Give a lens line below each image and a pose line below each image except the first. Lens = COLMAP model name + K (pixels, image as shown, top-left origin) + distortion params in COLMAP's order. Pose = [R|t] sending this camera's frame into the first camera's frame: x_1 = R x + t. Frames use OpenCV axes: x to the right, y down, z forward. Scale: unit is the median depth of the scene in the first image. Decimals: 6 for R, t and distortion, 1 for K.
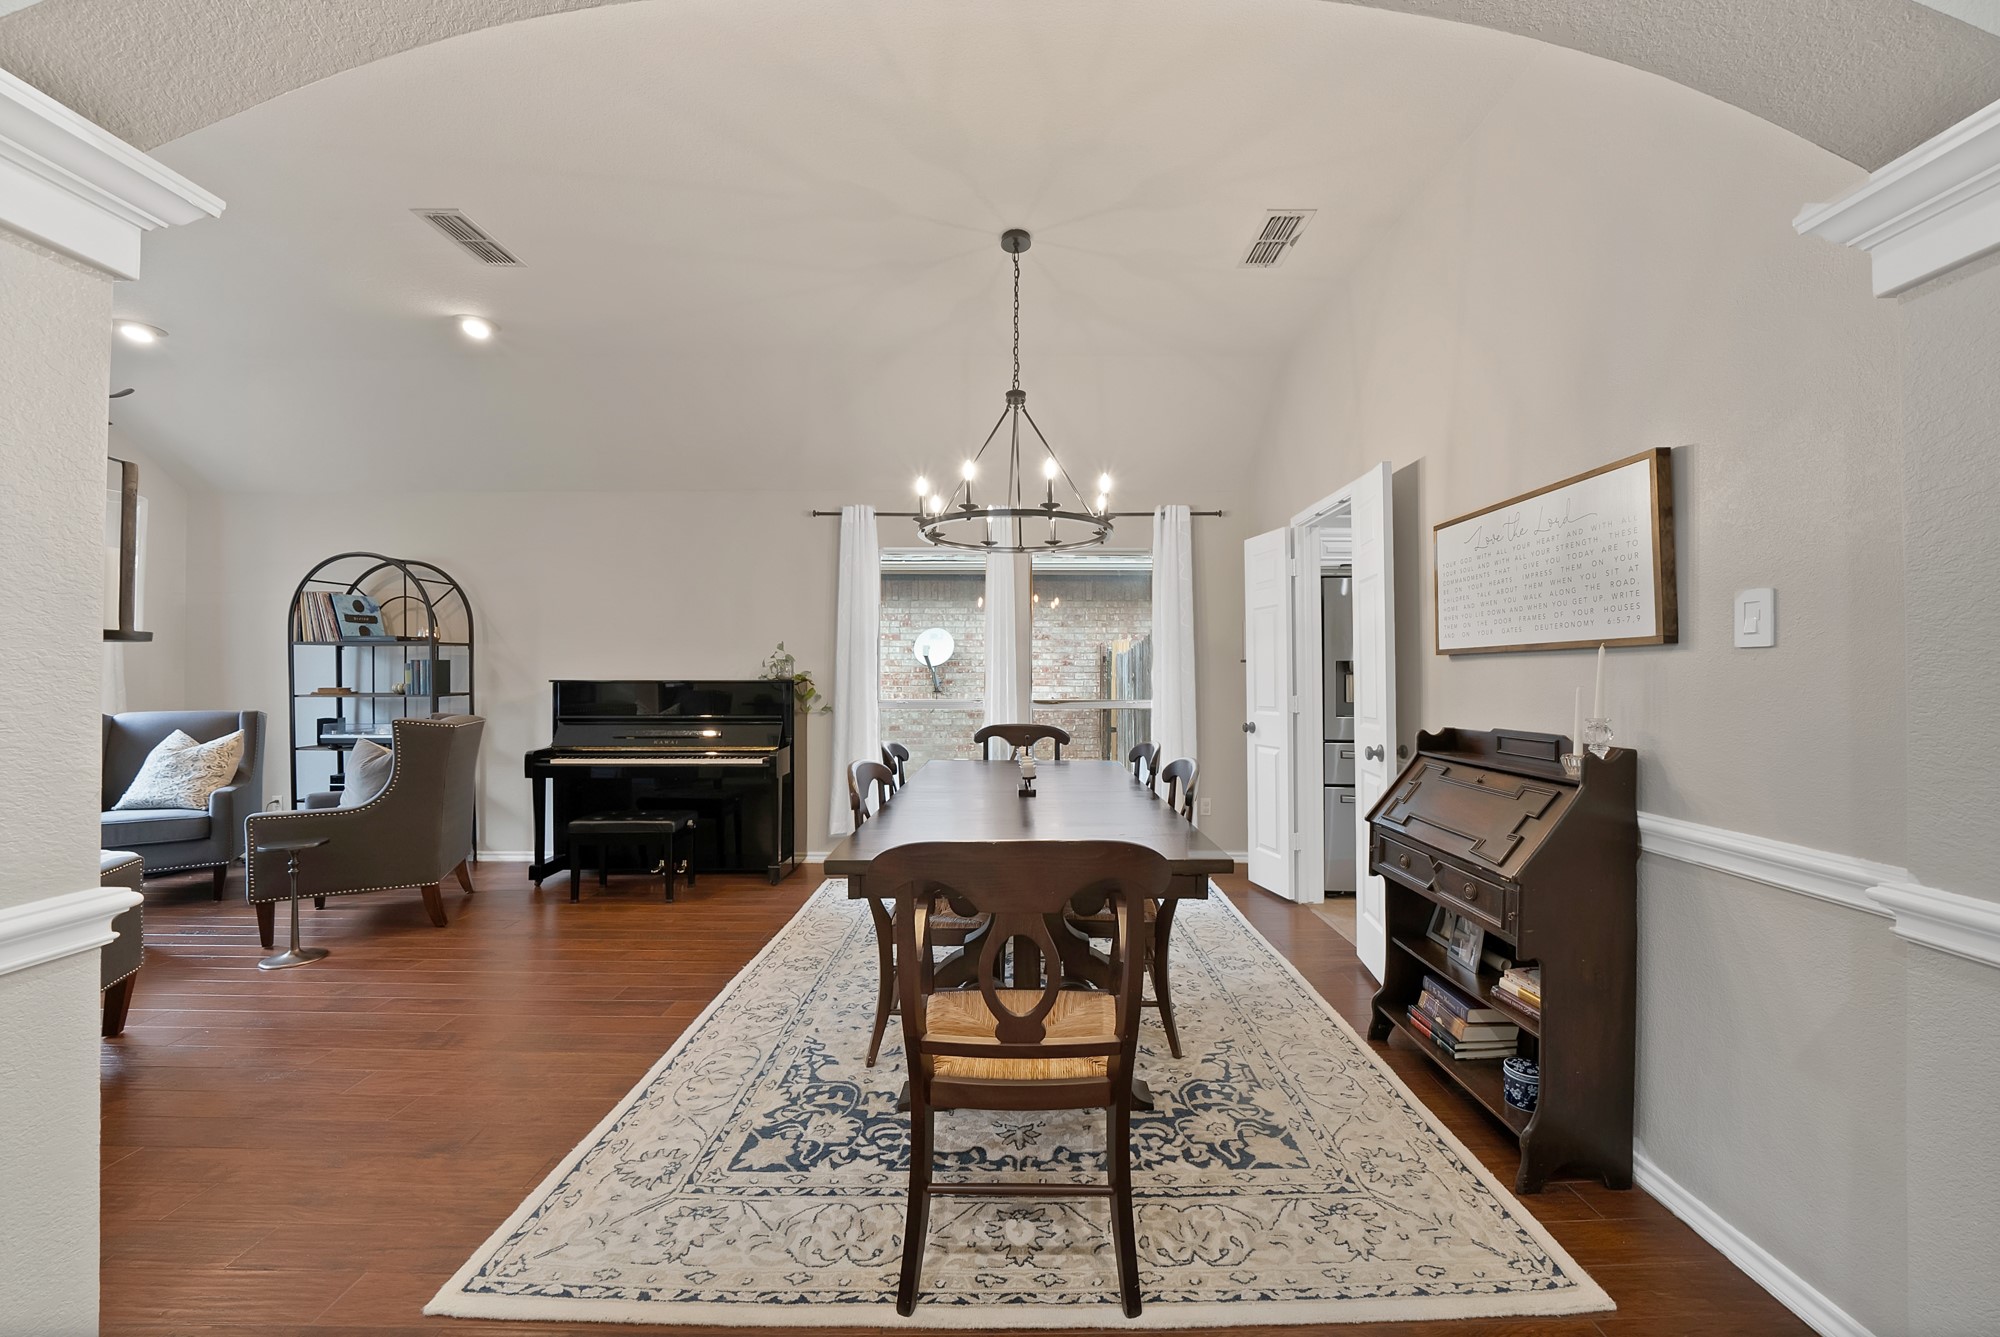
lens RADIAL K [[693.4, 0, 1005.9], [0, 693.4, 663.0], [0, 0, 1]] dist [-0.009971, 0.000043]
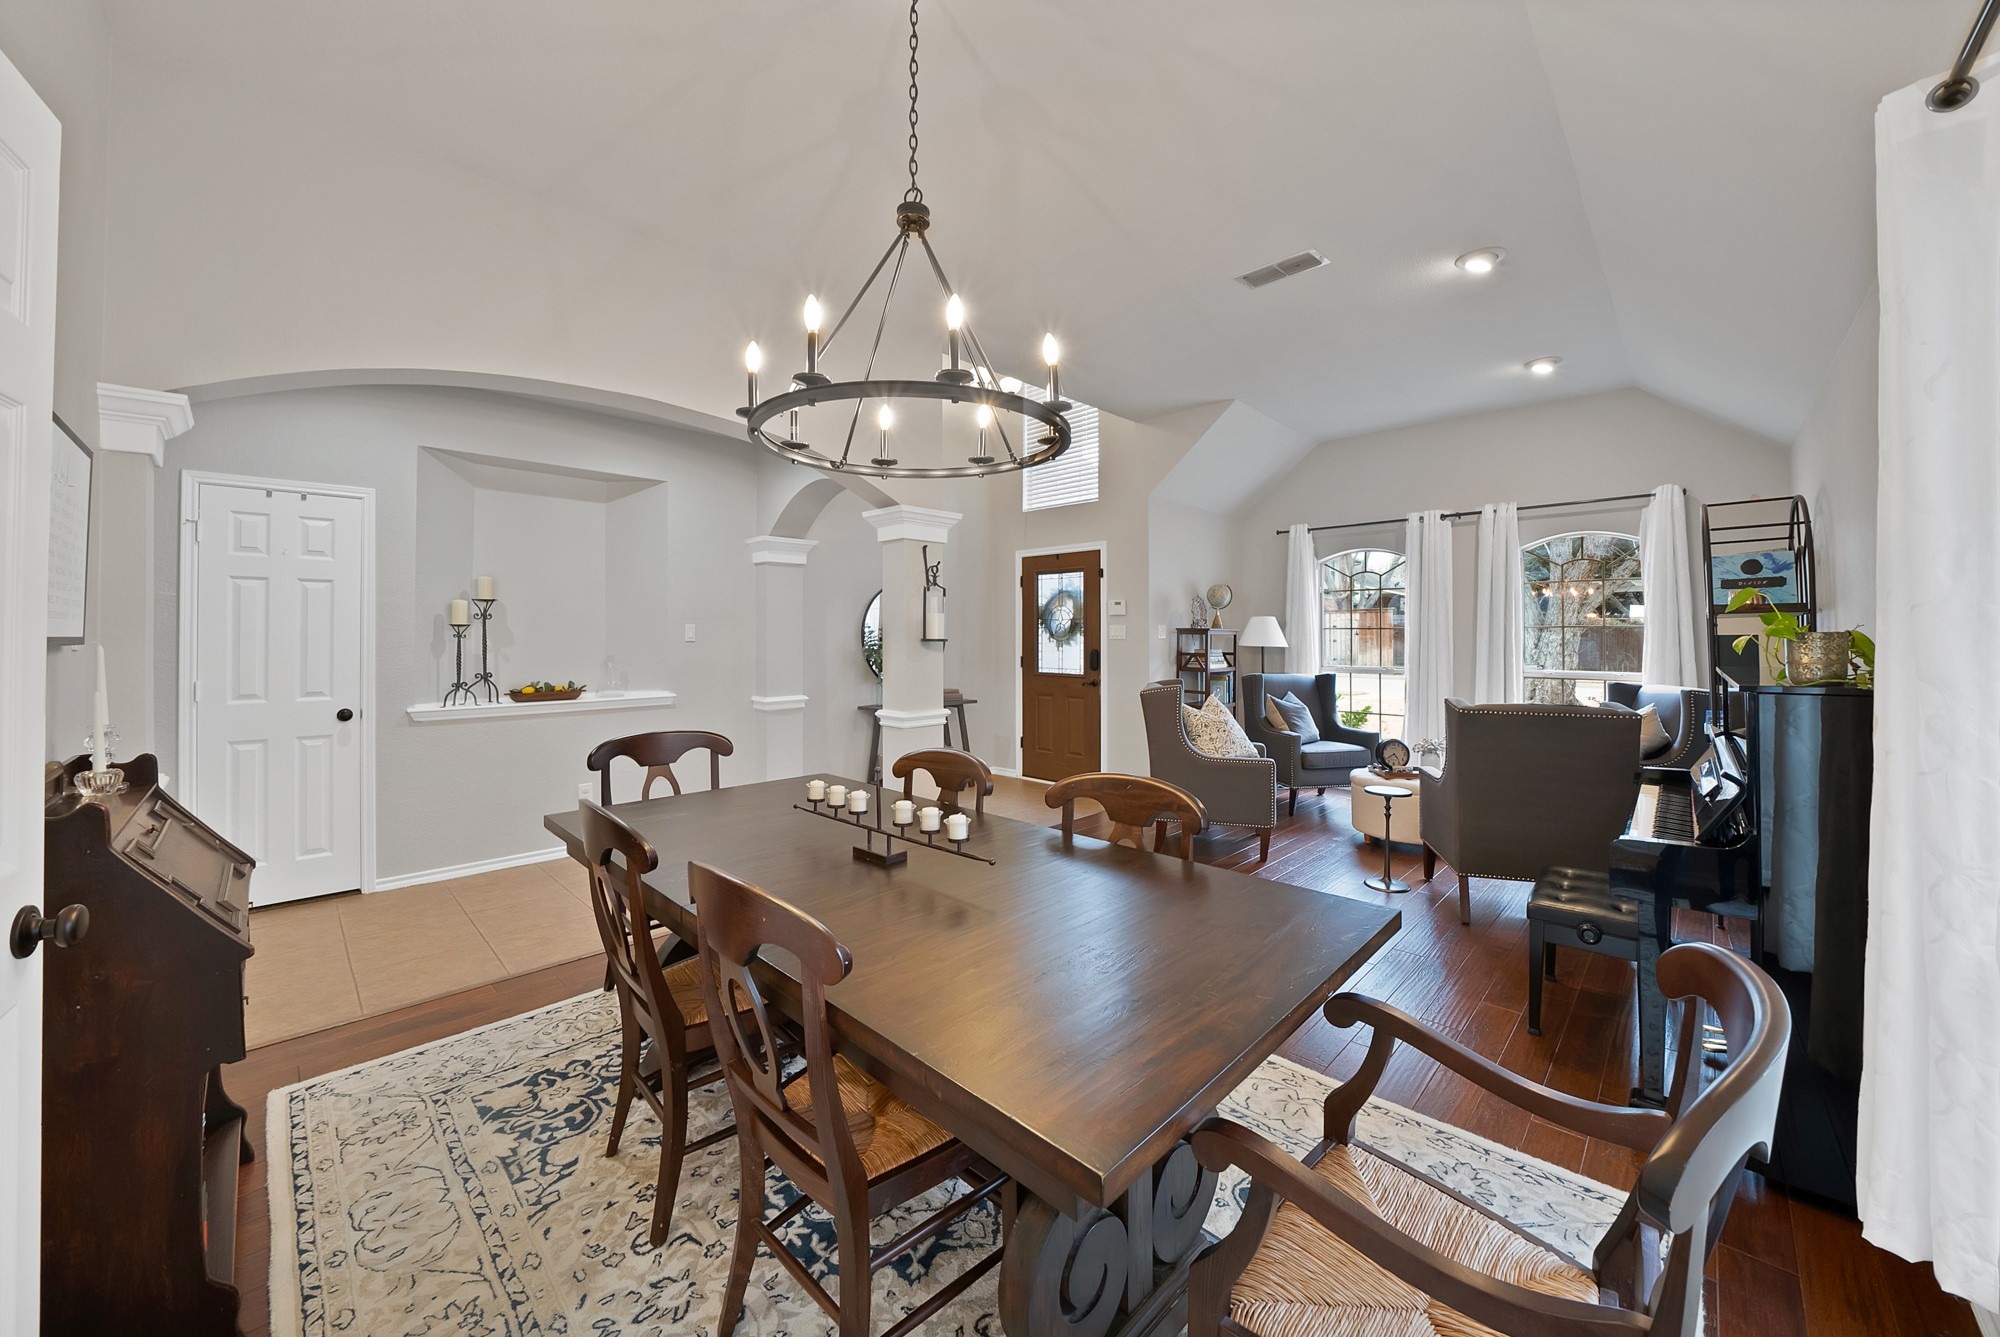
lens RADIAL K [[744.5, 0, 1008.3], [0, 744.5, 629.6], [0, 0, 1]] dist [-0.023957, 0.000094]
pose [[-0.679551, -0.003321, -0.733621, 0.281962], [0.014526, 0.999733, -0.017981, -0.007941], [0.733484, -0.022876, -0.679321, 0.972559]]
